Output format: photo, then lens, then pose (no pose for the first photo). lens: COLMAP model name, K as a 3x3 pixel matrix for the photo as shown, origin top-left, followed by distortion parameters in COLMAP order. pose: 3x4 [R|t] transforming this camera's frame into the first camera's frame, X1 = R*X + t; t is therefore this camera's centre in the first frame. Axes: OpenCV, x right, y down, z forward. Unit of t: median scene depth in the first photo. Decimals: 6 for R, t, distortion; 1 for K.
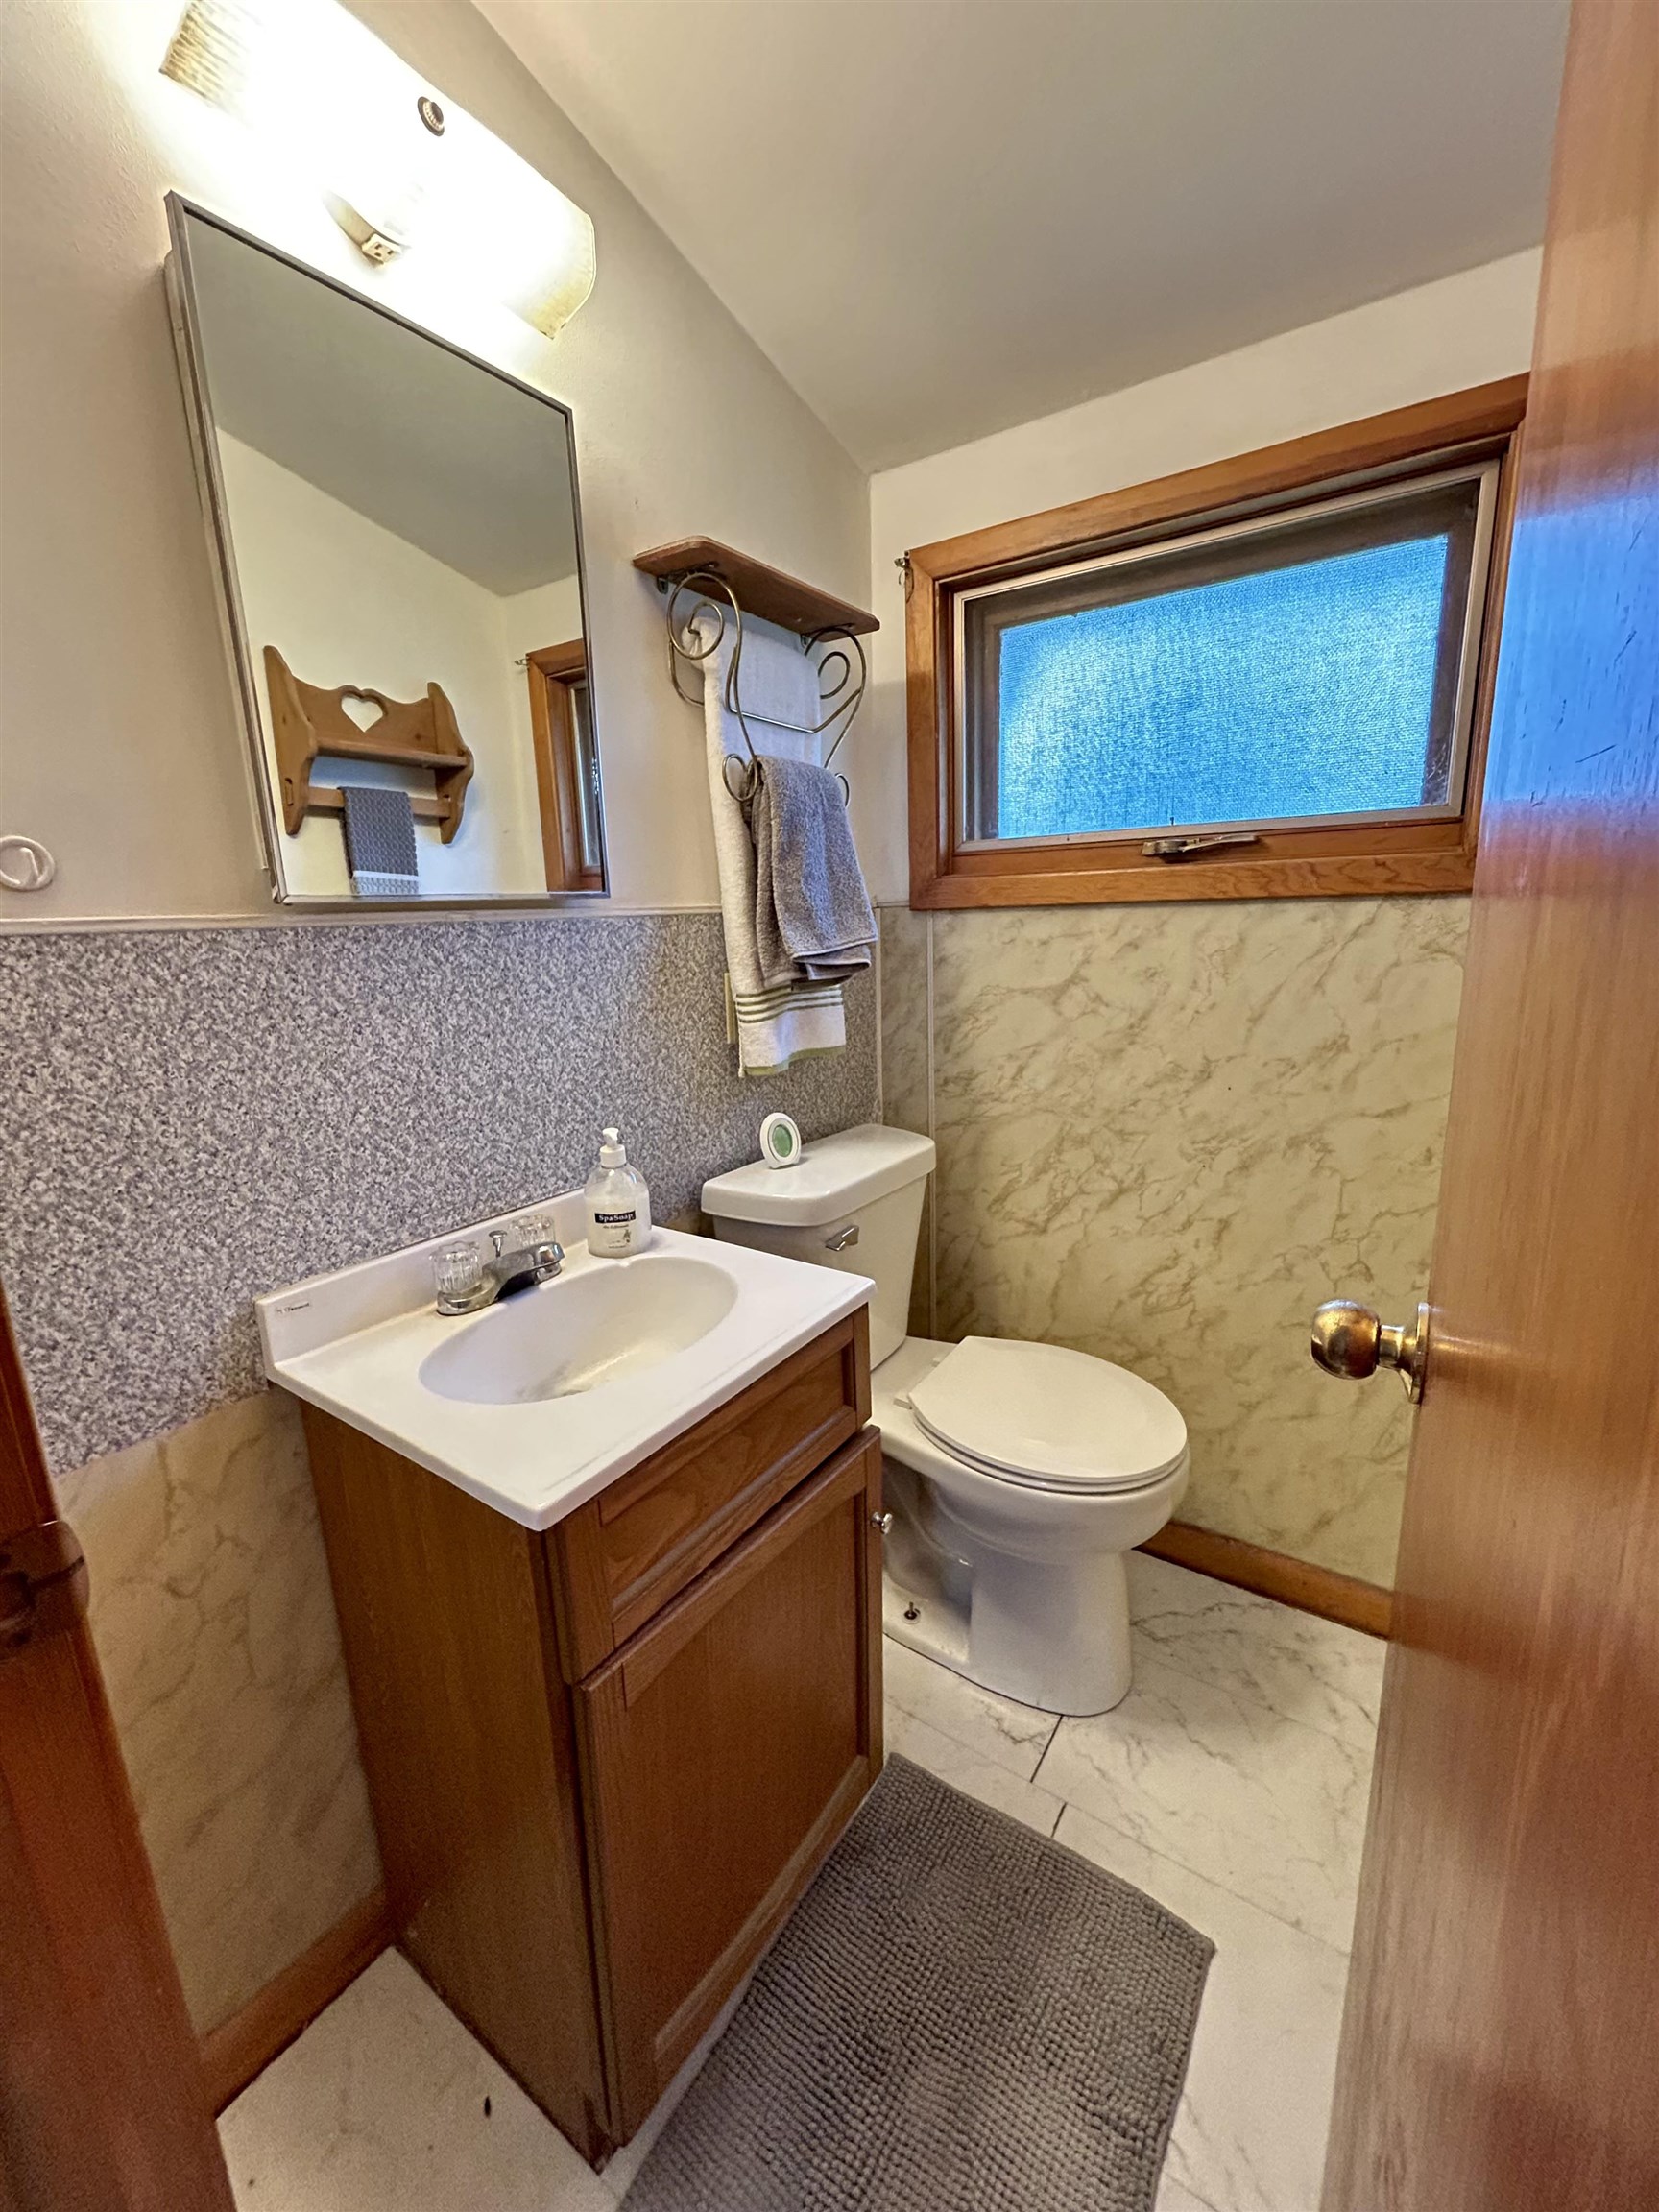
lens RADIAL K [[891.9, 0, 826.8], [0, 891.9, 1105.1], [0, 0, 1]] dist [-0.000397, -0.000077]
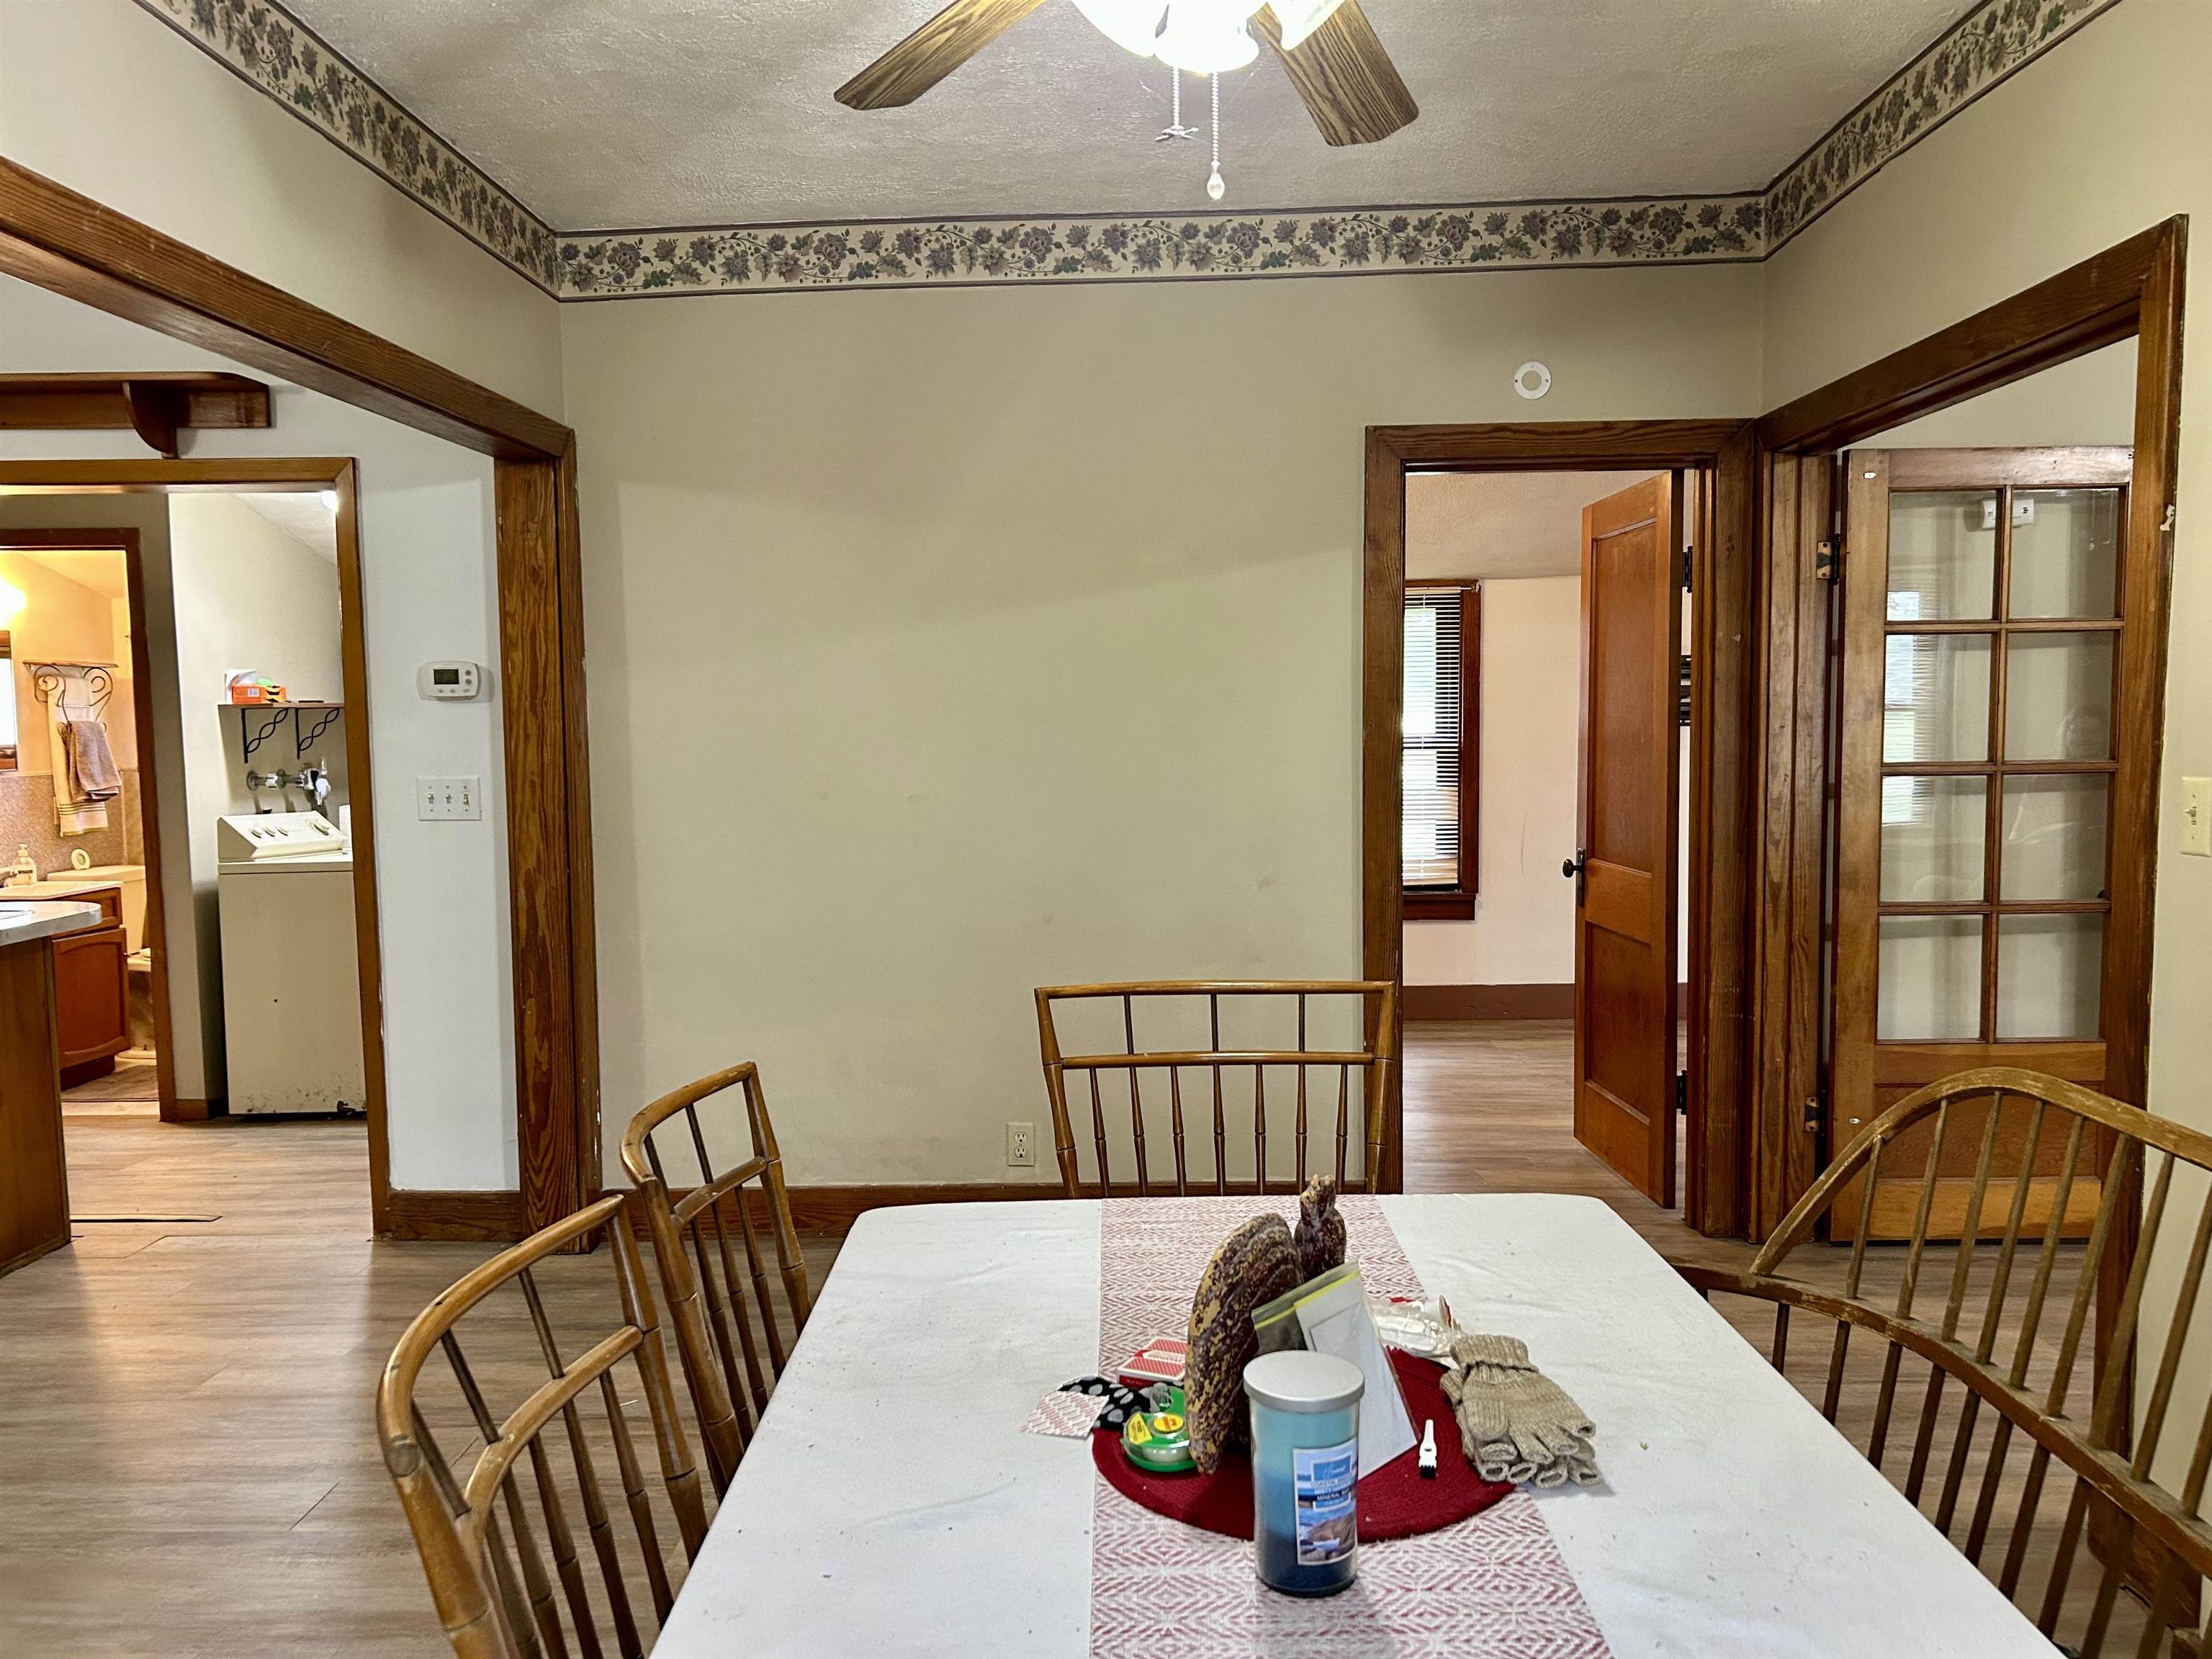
lens RADIAL K [[1667.6, 0, 1117.4], [0, 1667.6, 849.5], [0, 0, 1]] dist [0.042966, -0.045477]
pose [[0.835193, -0.028669, 0.549210, -0.231639], [0.106332, 0.988215, -0.110115, 0.899011], [-0.539580, 0.150366, 0.828398, -4.862175]]
